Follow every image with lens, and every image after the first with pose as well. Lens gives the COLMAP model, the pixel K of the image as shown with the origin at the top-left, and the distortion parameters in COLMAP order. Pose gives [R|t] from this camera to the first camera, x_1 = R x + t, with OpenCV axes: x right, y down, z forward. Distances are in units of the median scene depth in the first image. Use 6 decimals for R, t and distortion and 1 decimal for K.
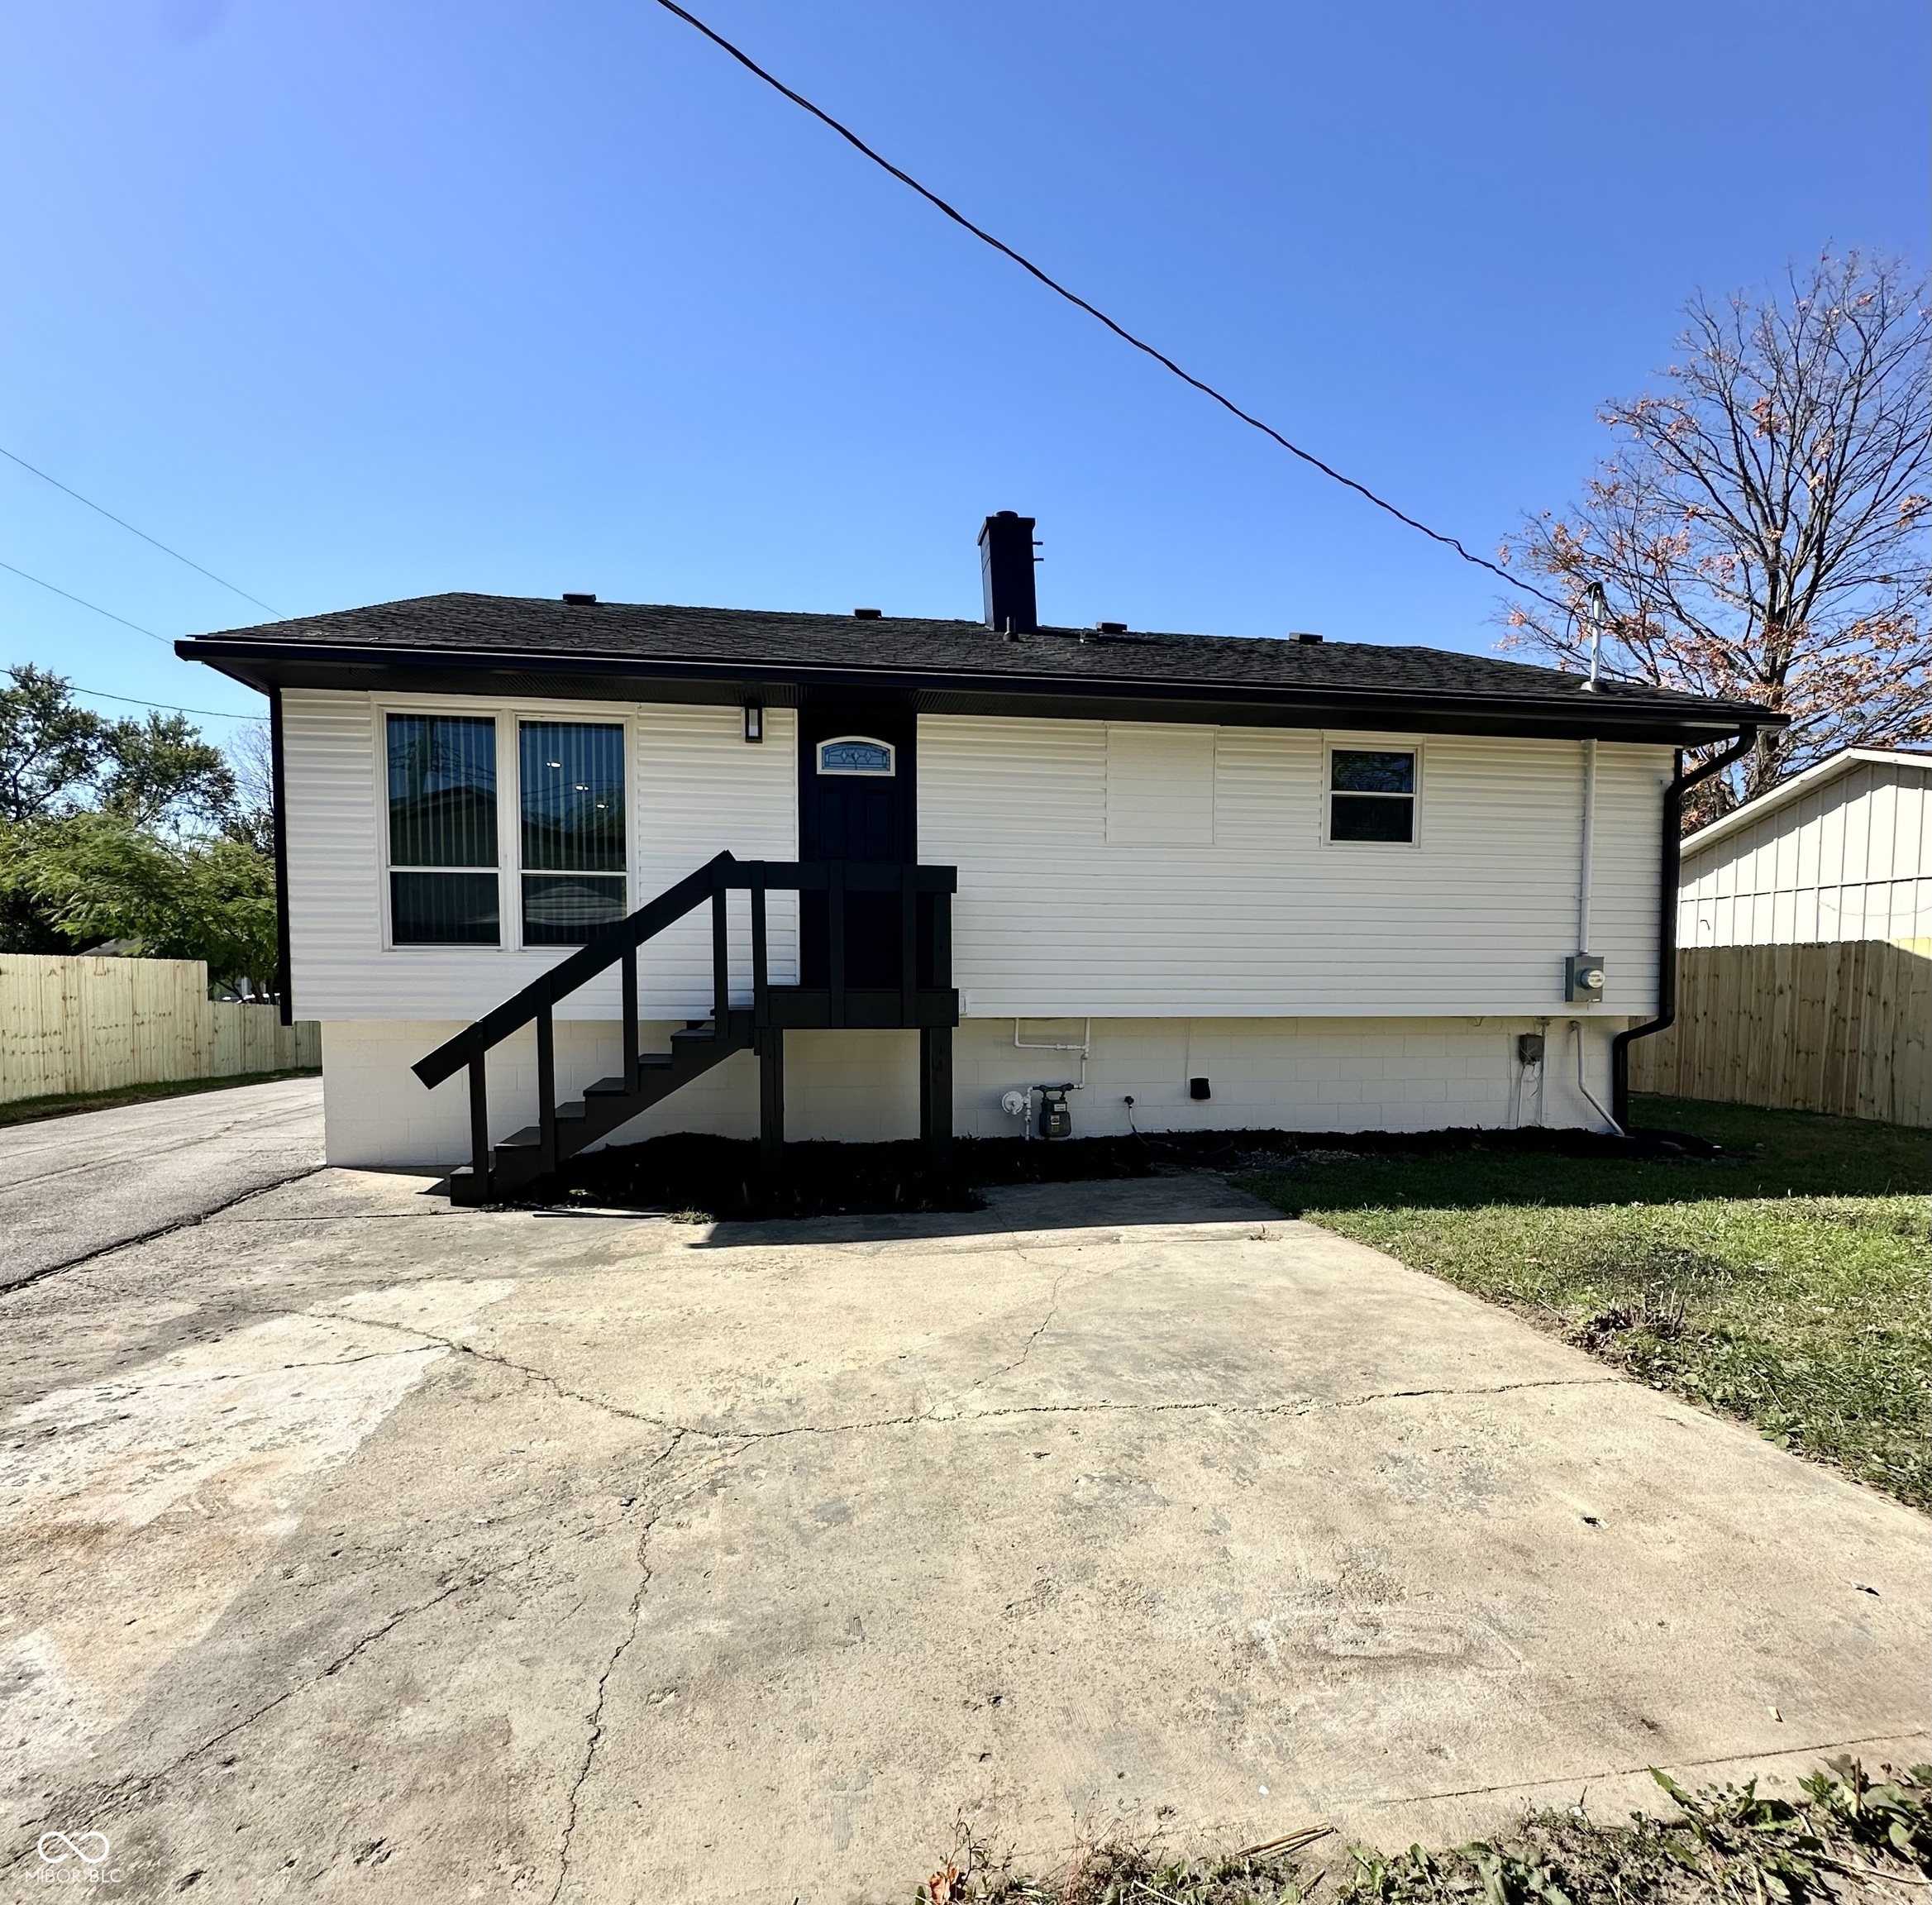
lens RADIAL K [[1017.8, 0, 961.4], [0, 1017.8, 1042.1], [0, 0, 1]] dist [-0.006381, -0.000744]
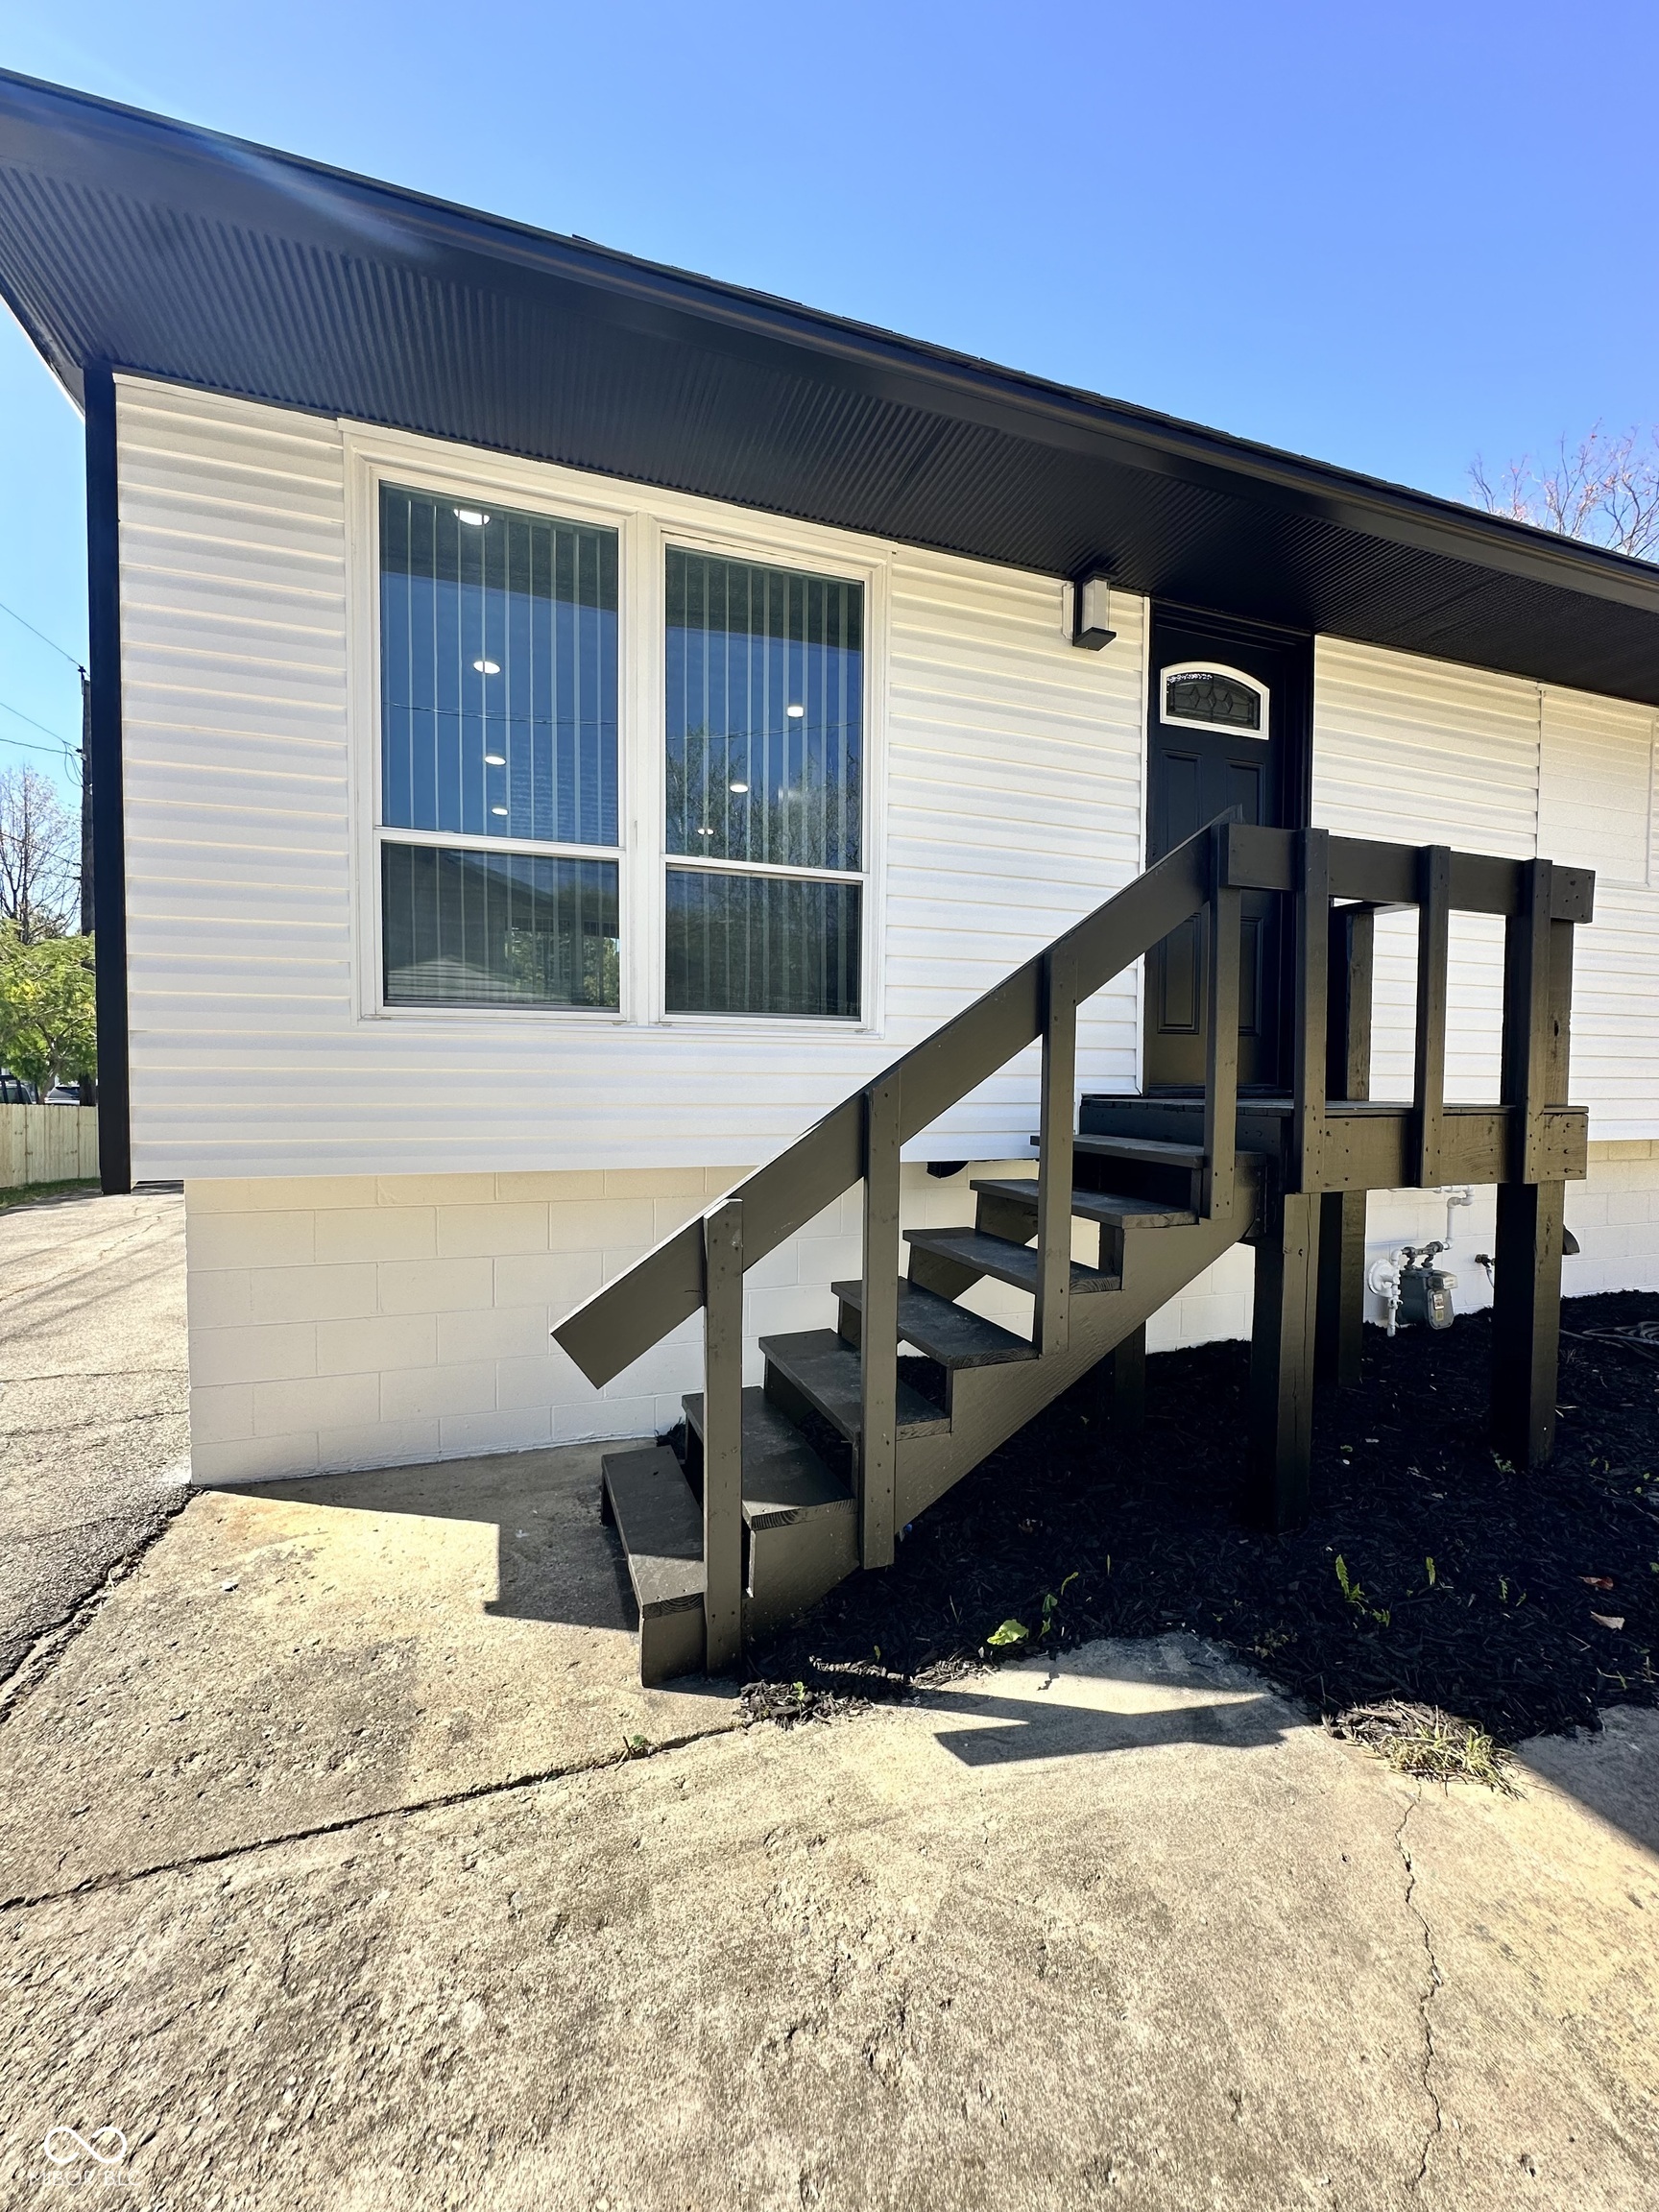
lens RADIAL K [[881.9, 0, 829.5], [0, 881.9, 1106.0], [0, 0, 1]] dist [-0.006377, 0.001781]
pose [[0.983998, -0.001709, 0.178169, -0.429983], [0.005321, 0.999790, -0.019798, -0.042480], [-0.178097, 0.020429, 0.983801, 0.577694]]
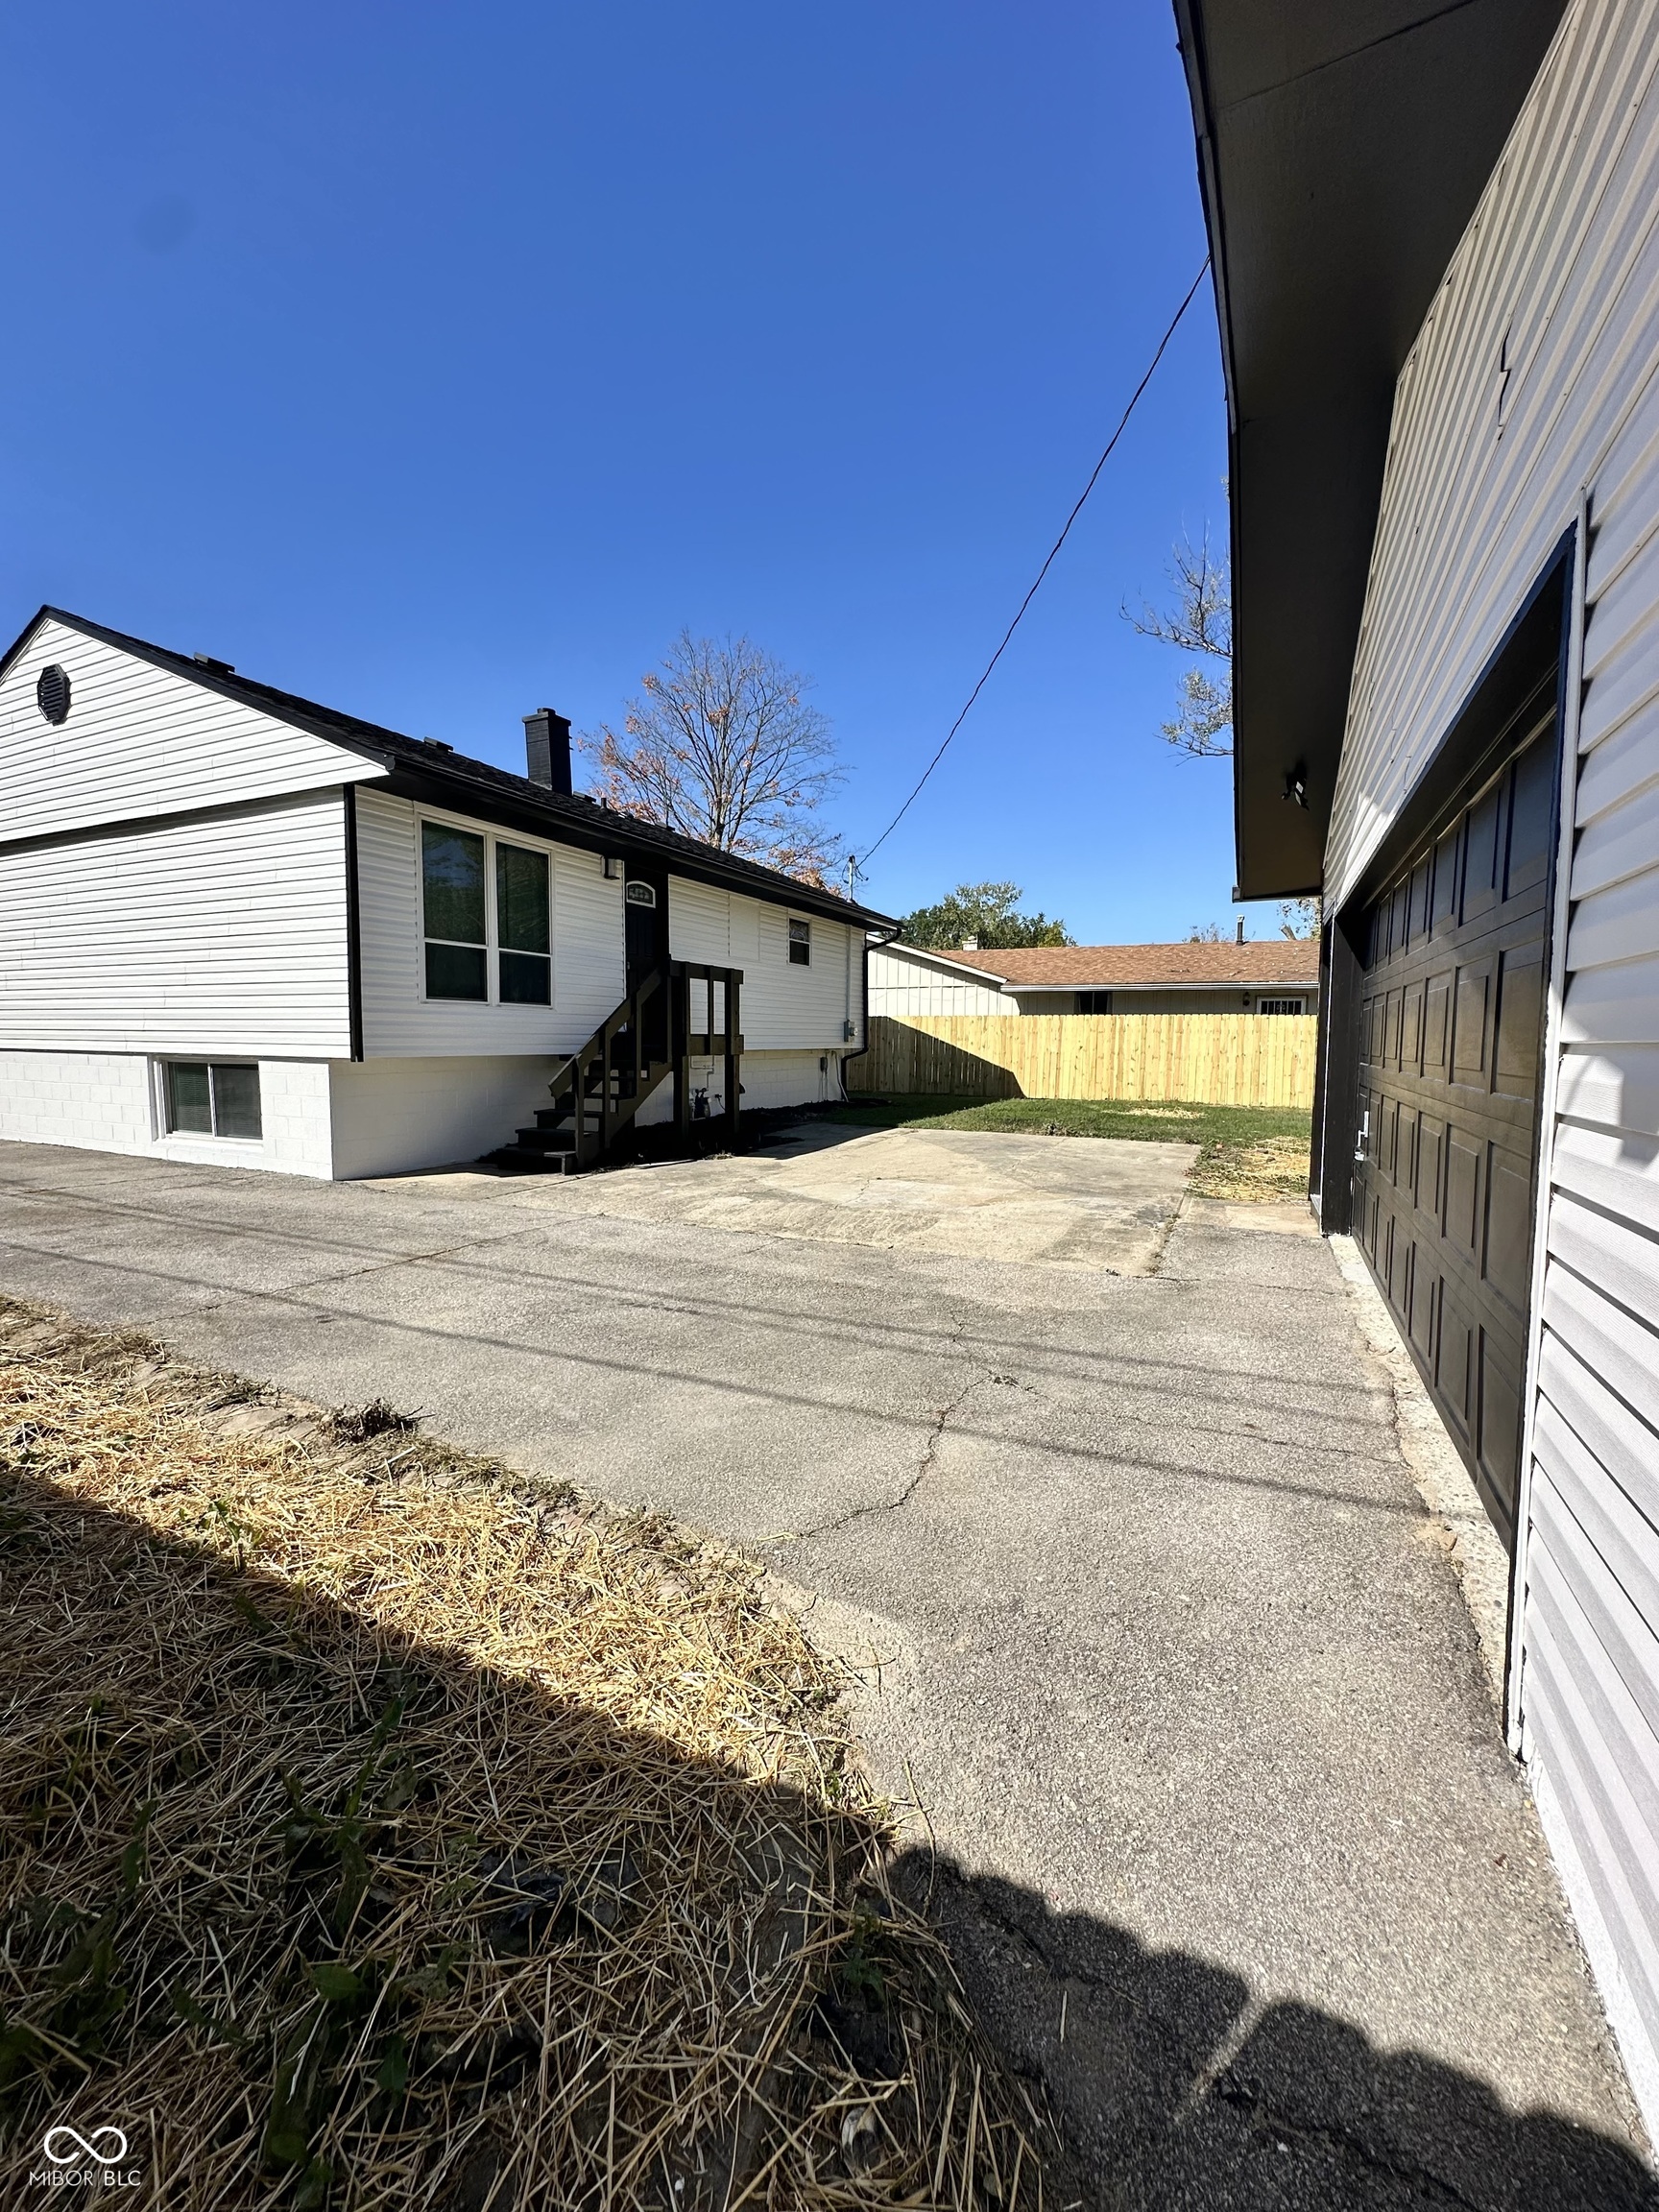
lens RADIAL K [[881.9, 0, 829.5], [0, 881.9, 1106.0], [0, 0, 1]] dist [-0.006377, 0.001781]
pose [[0.561251, -0.061248, 0.825377, -1.193880], [0.040294, 0.998098, 0.046666, 0.010194], [-0.826665, 0.007066, 0.562651, -0.063602]]
